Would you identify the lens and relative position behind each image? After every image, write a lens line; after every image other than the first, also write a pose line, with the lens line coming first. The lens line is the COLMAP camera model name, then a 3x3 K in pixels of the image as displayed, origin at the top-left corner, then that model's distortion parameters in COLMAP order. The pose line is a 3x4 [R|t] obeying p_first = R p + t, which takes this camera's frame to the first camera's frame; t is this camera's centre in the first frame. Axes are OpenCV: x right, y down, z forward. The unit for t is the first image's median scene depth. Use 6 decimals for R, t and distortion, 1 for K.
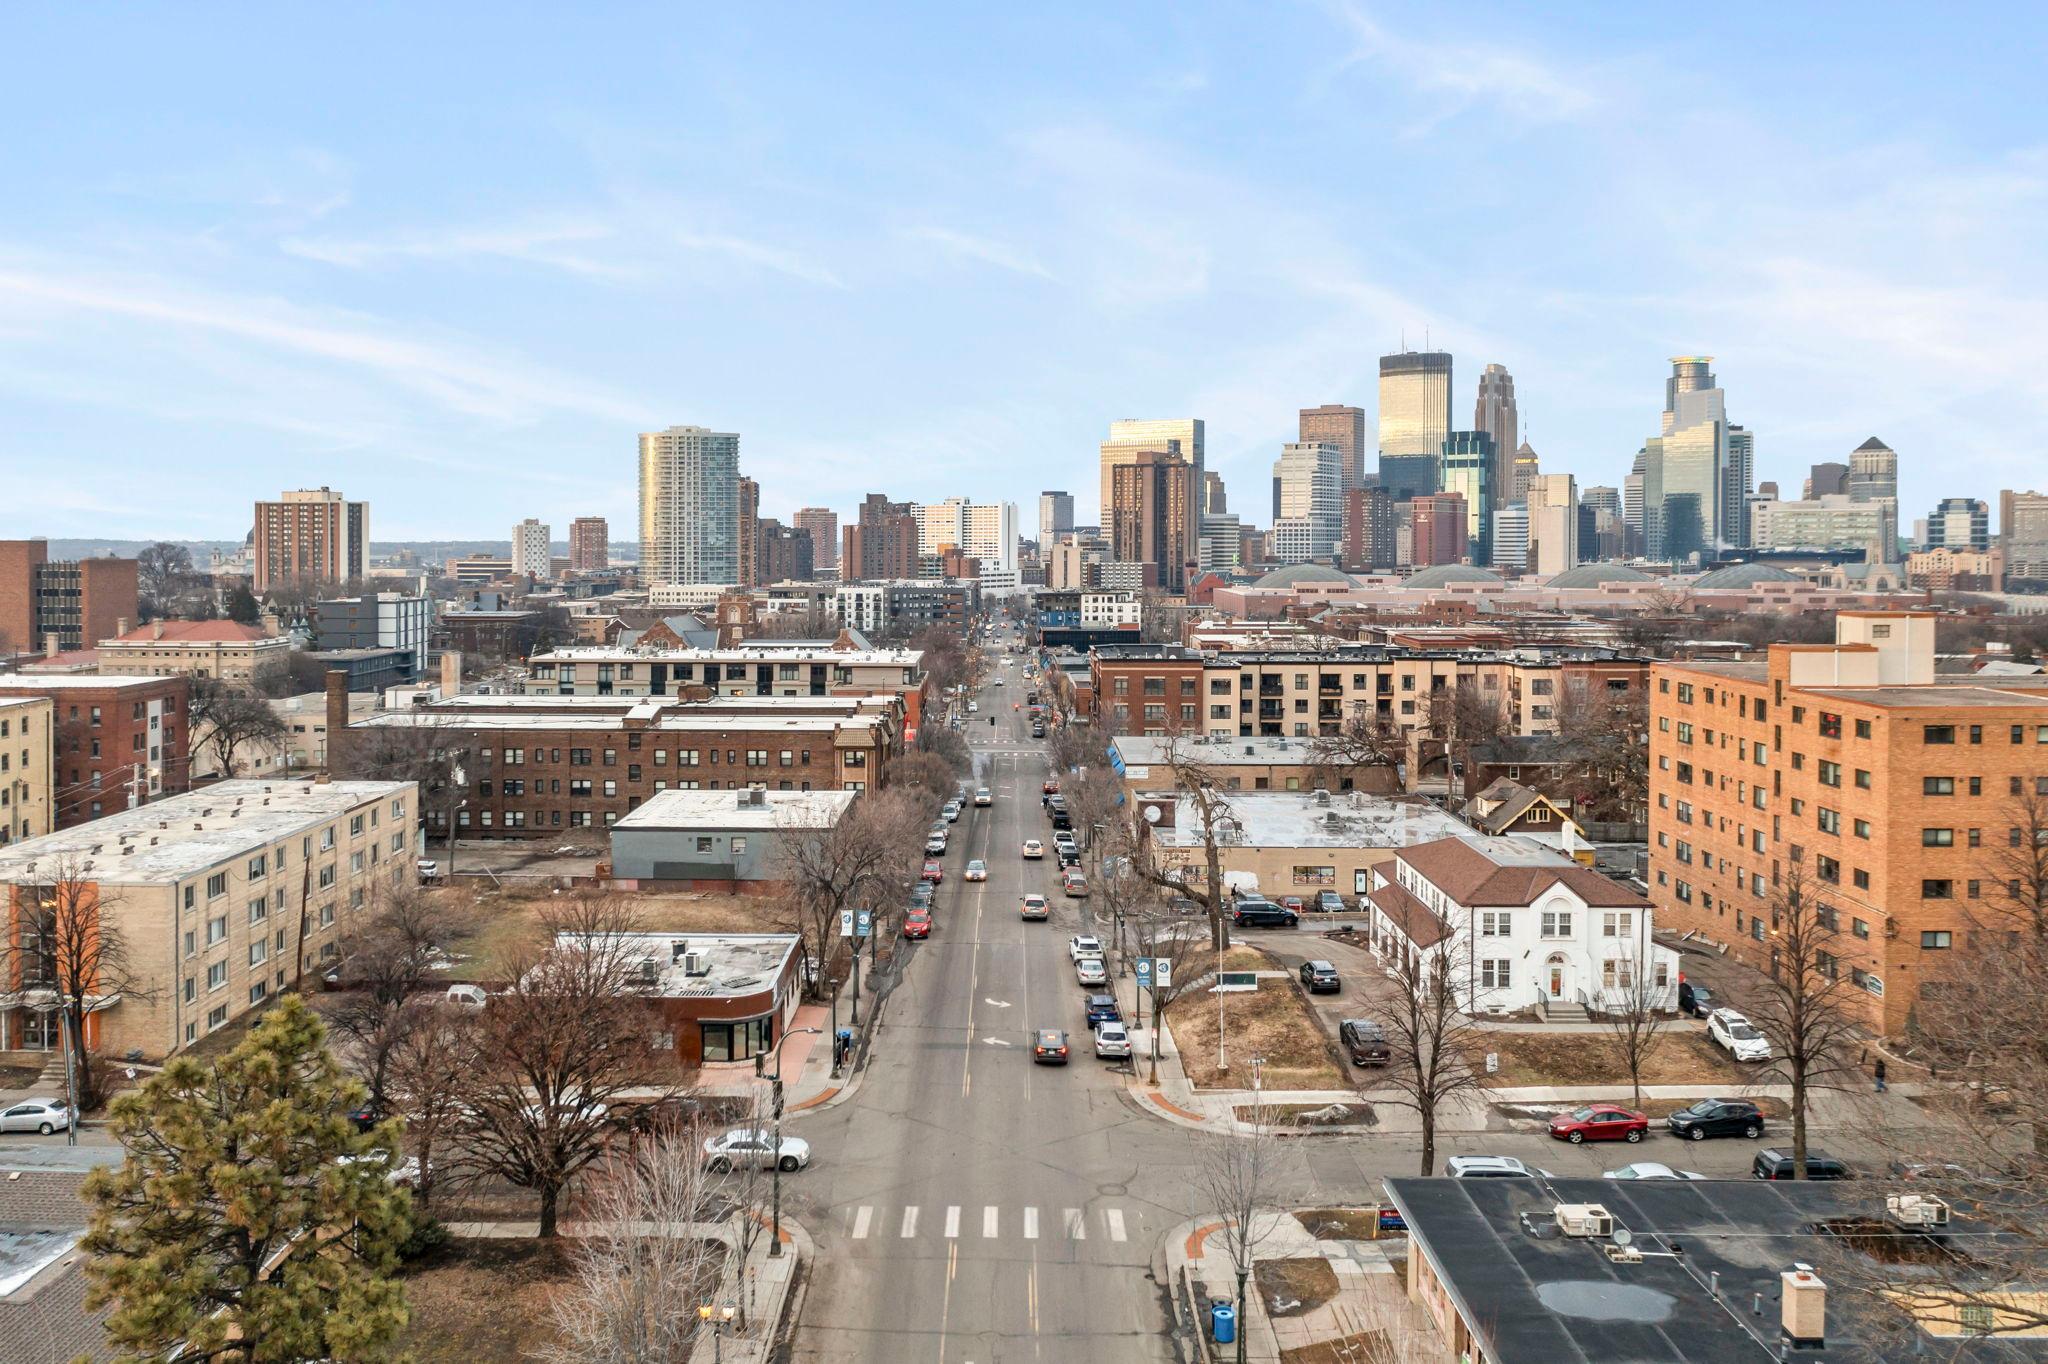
lens RADIAL K [[1643.7, 0, 940.9], [0, 1643.7, 585.5], [0, 0, 1]] dist [-0.023085, 0.005875]
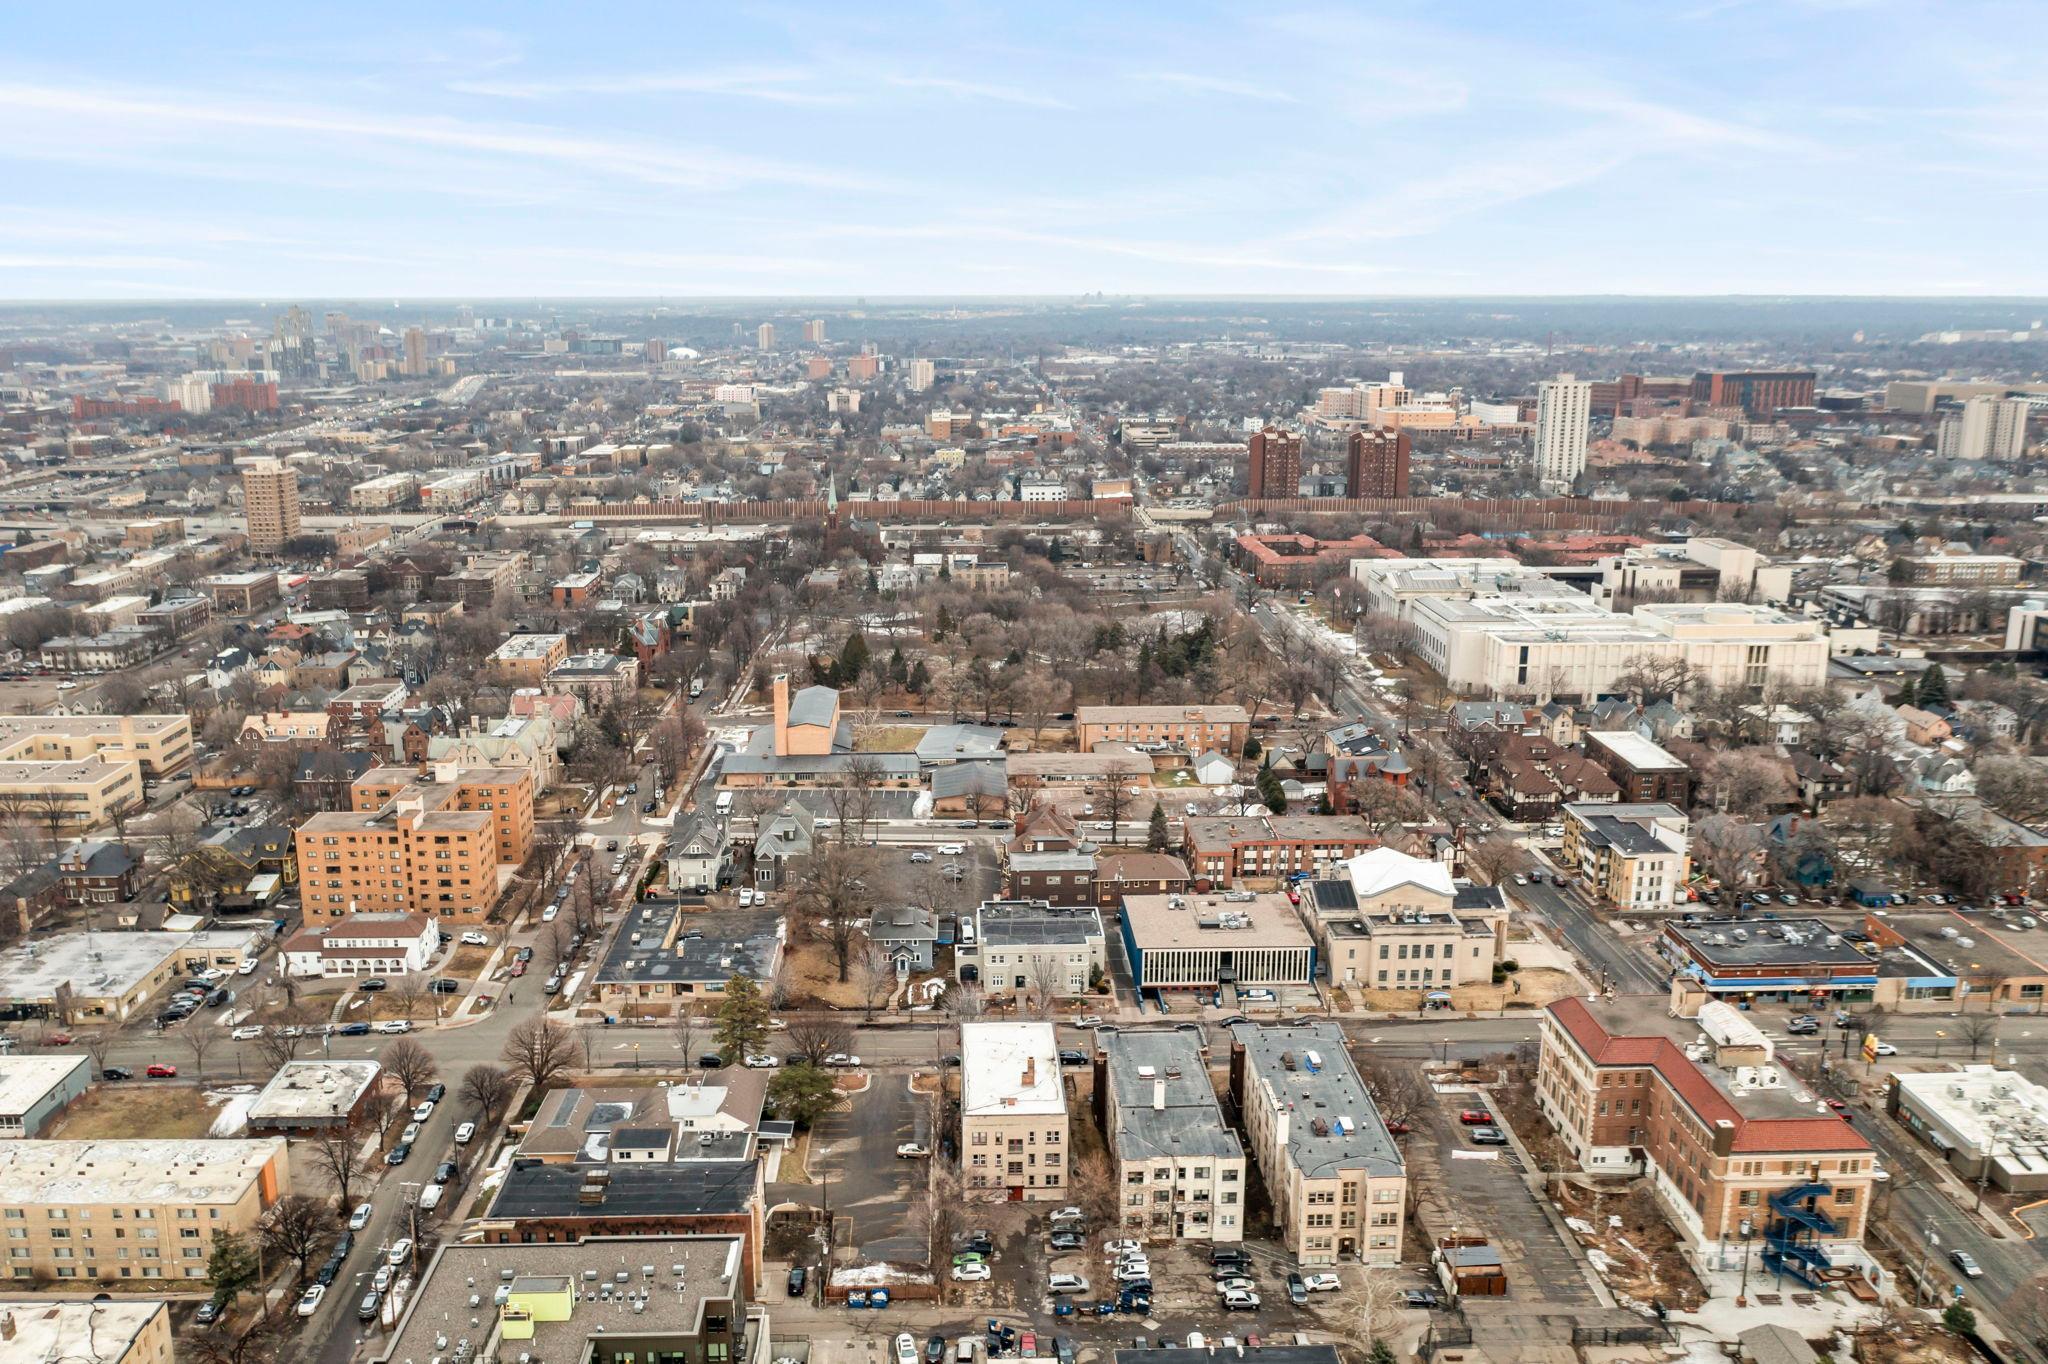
lens RADIAL K [[1622.1, 0, 994.3], [0, 1622.1, 677.1], [0, 0, 1]] dist [-0.021421, 0.000274]
pose [[-0.068959, -0.225751, 0.971741, -1.431960], [0.024742, 0.973373, 0.227886, -0.520052], [-0.997313, 0.039757, -0.061538, 0.064052]]
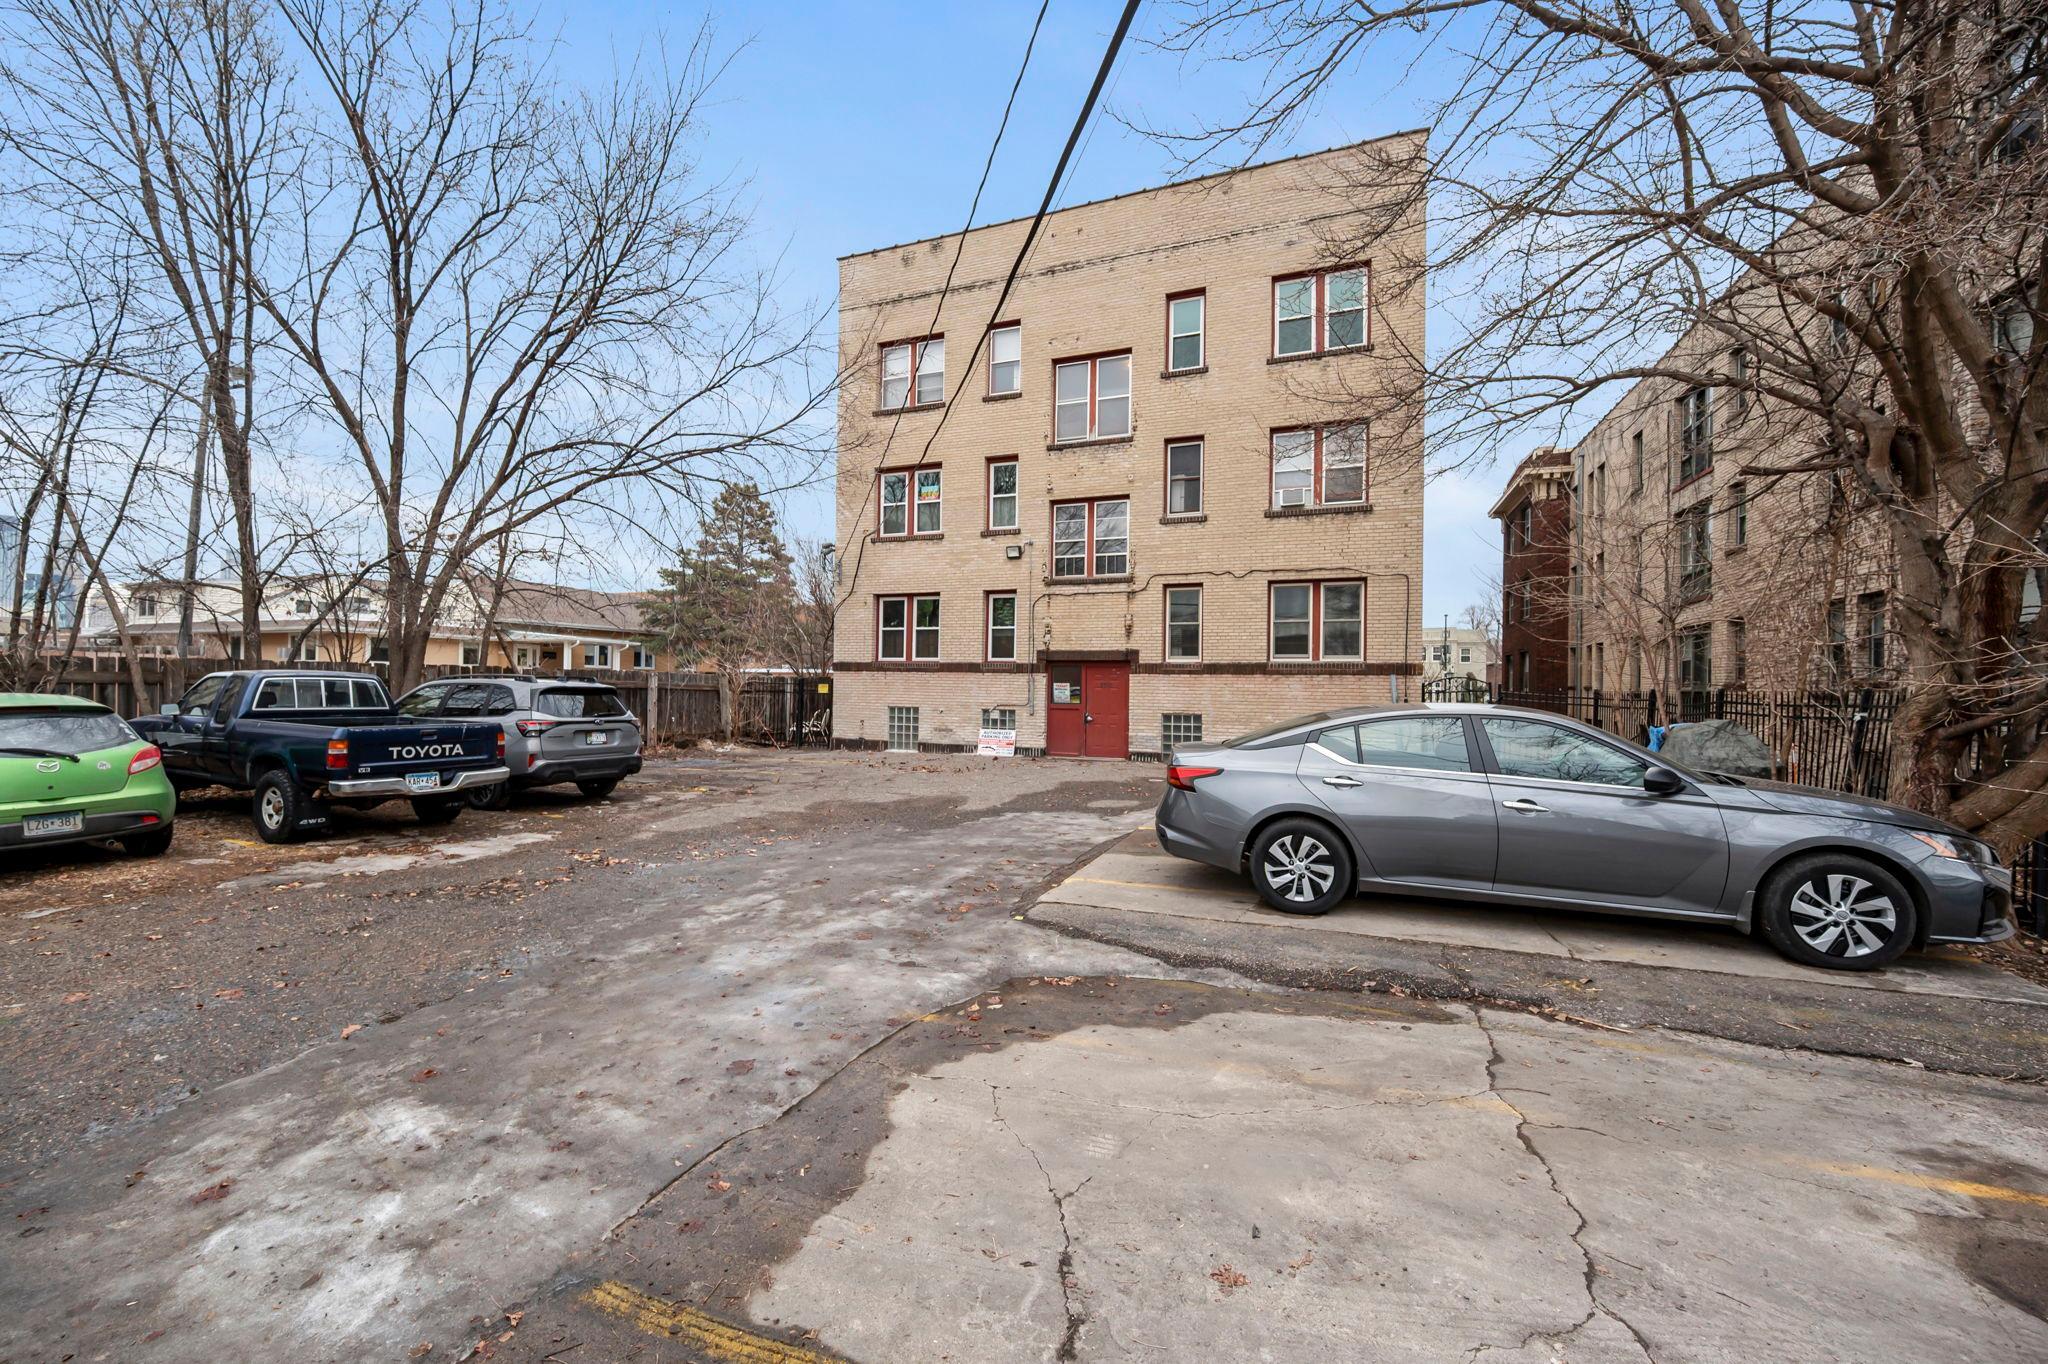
lens RADIAL K [[799.9, 0, 1026.6], [0, 799.9, 686.2], [0, 0, 1]] dist [-0.000545, -0.000019]
pose [[0.326197, 0.008022, 0.945268, -0.403935], [0.004839, 0.999937, -0.010156, 0.157251], [-0.945289, 0.007887, 0.326137, -0.041269]]
